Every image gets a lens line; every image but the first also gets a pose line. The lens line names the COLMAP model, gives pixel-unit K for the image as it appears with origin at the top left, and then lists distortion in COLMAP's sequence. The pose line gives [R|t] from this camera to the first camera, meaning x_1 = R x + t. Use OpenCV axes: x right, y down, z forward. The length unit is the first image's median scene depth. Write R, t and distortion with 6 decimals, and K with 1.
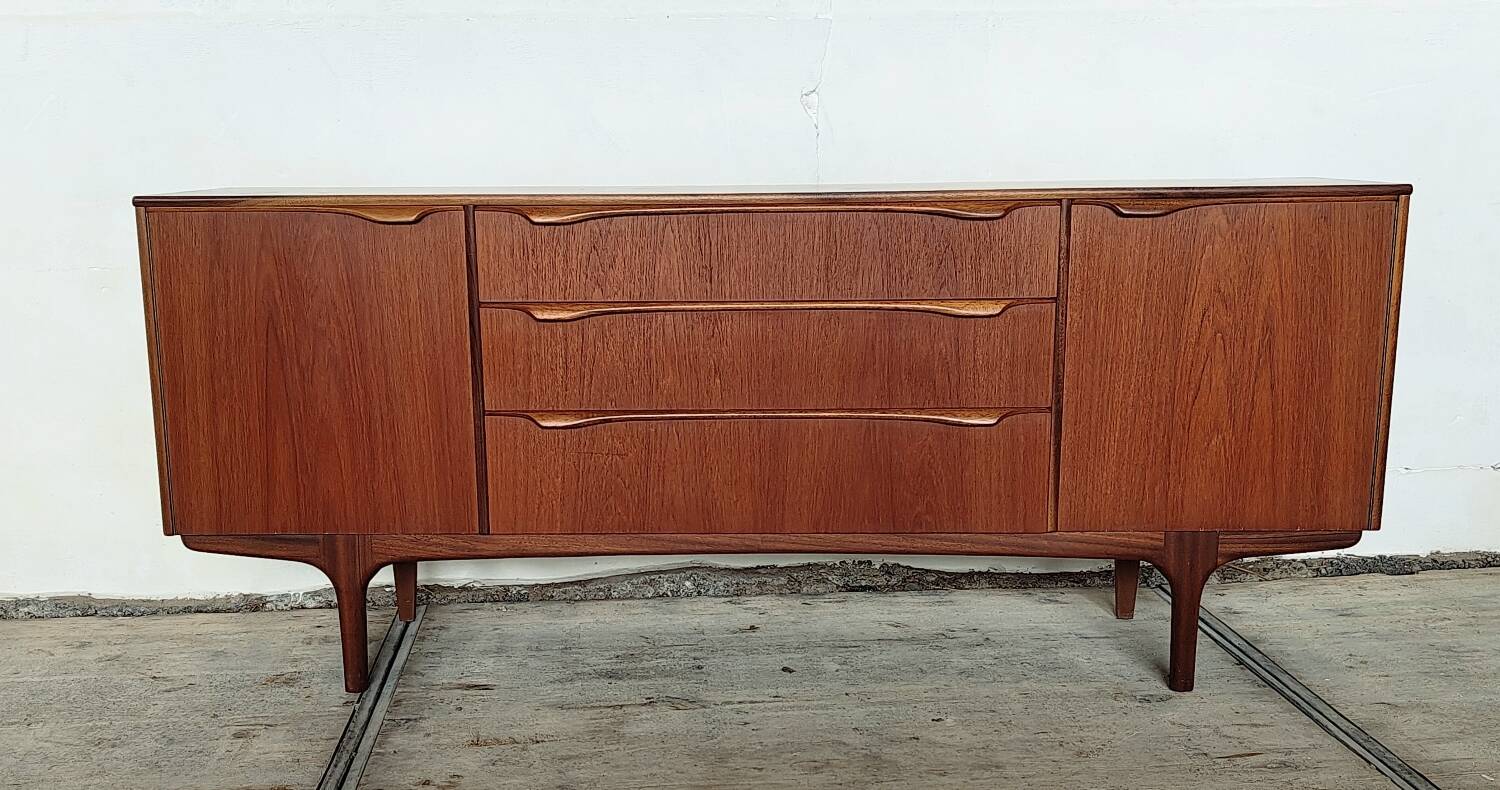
lens RADIAL K [[1642.3, 0, 723.3], [0, 1642.3, 506.2], [0, 0, 1]] dist [0.057578, 0.000000]
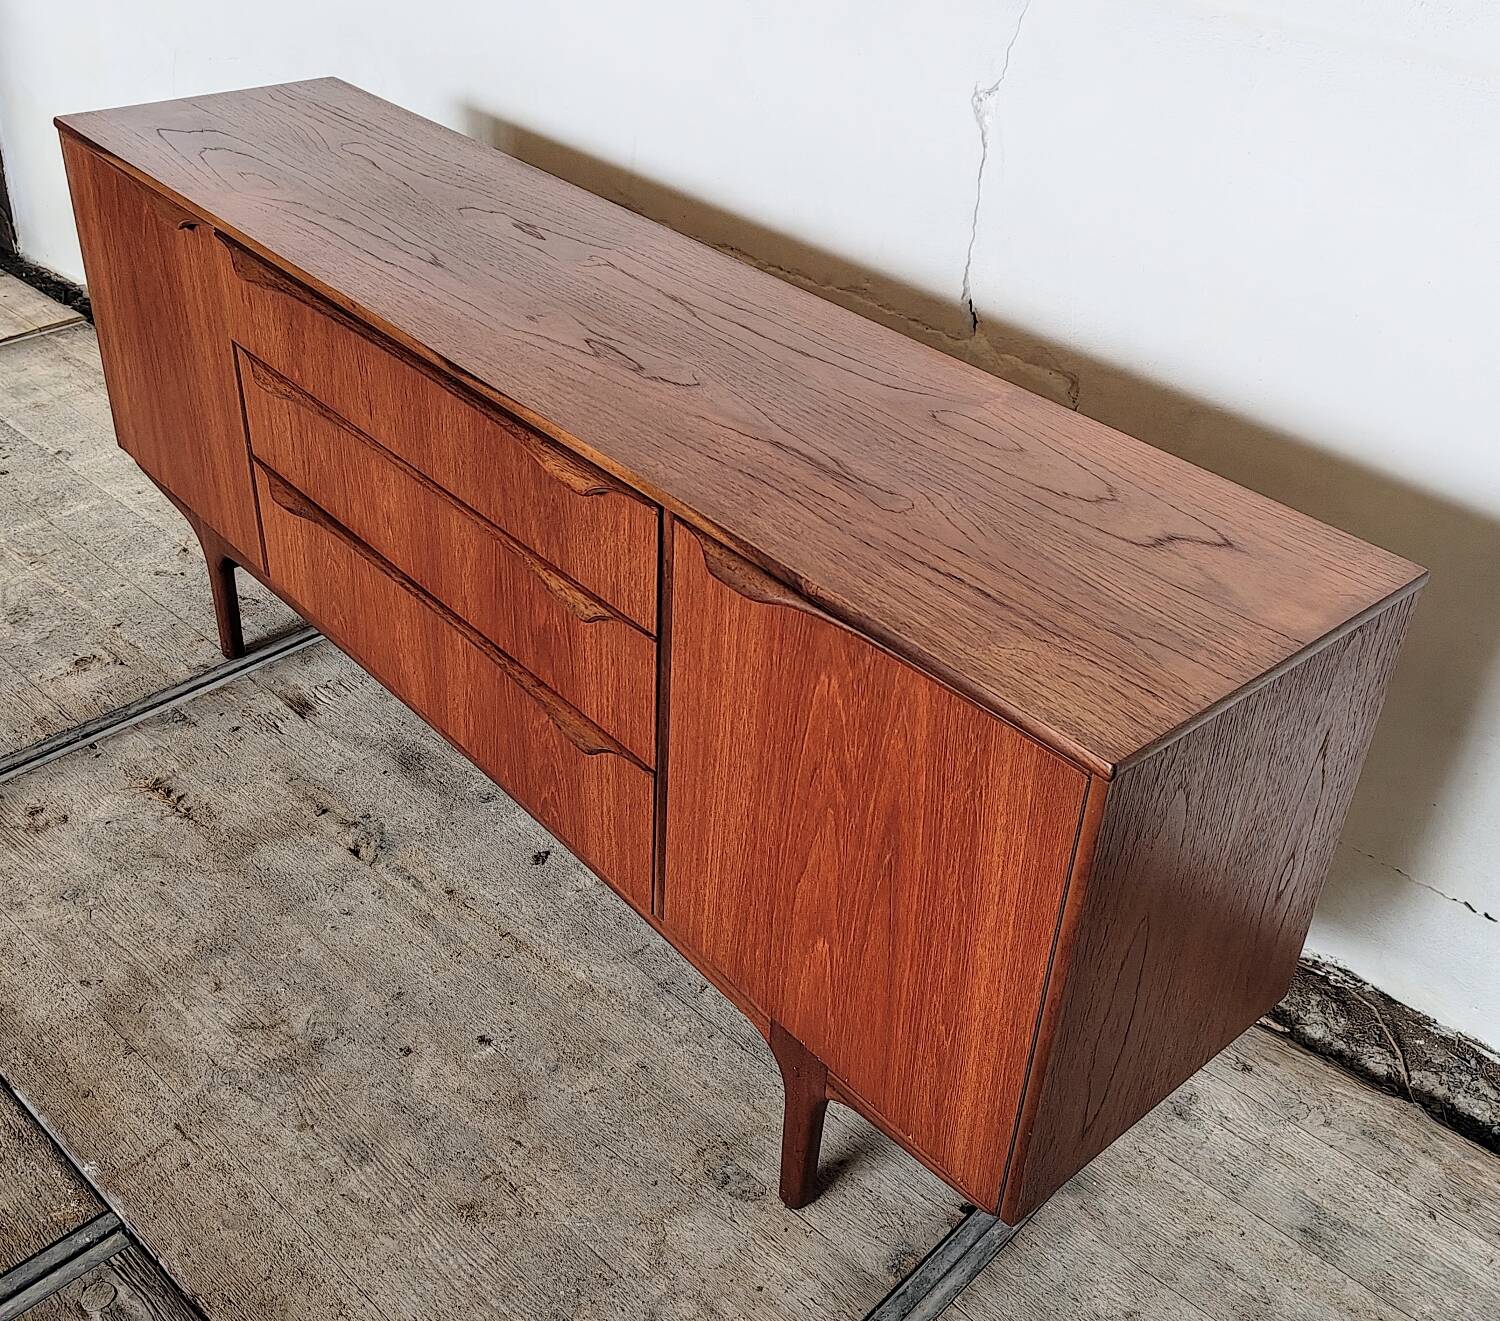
lens RADIAL K [[1587.2, 0, 761.8], [0, 1587.2, 623.9], [0, 0, 1]] dist [0.002768, 0.000000]
pose [[0.680175, 0.435533, -0.589638, 0.578468], [-0.216761, 0.887890, 0.405791, -0.380915], [0.700269, -0.148198, 0.698327, 0.589920]]
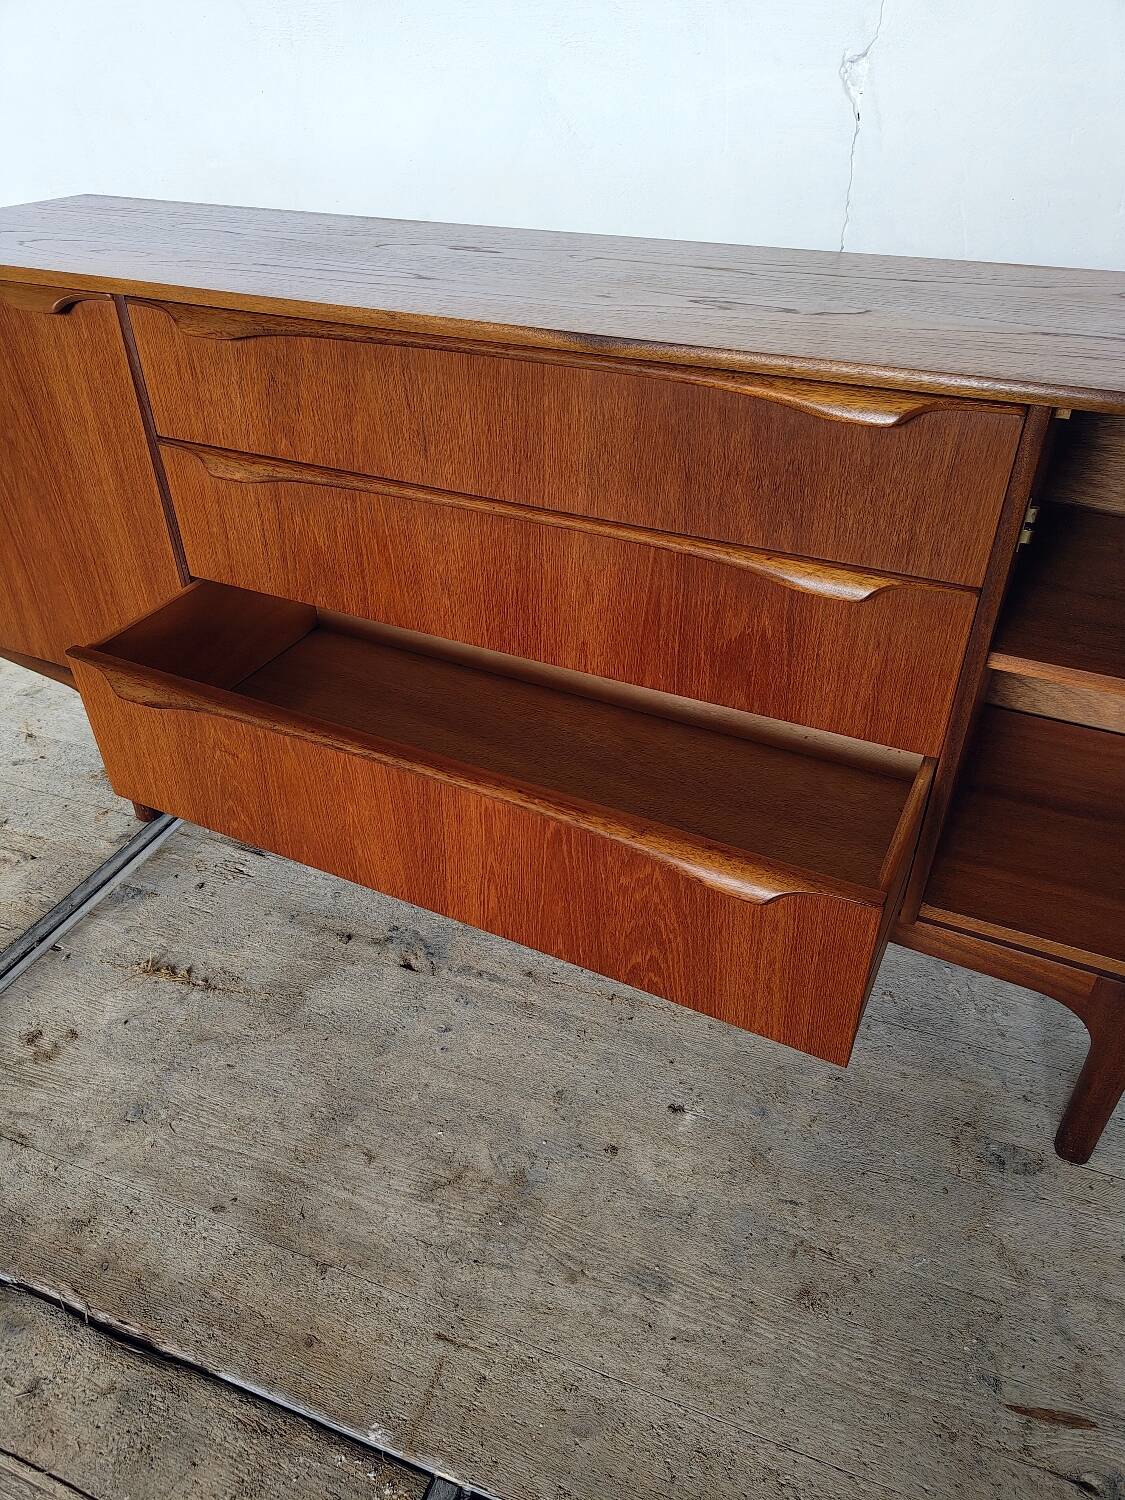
lens RADIAL K [[1048.7, 0, 555.1], [0, 1048.7, 771.8], [0, 0, 1]] dist [0.008033, -0.005167]
pose [[0.902576, 0.251871, -0.349167, 0.206718], [-0.093509, 0.906340, 0.412072, -0.195177], [0.420253, -0.339275, 0.841593, 0.628695]]
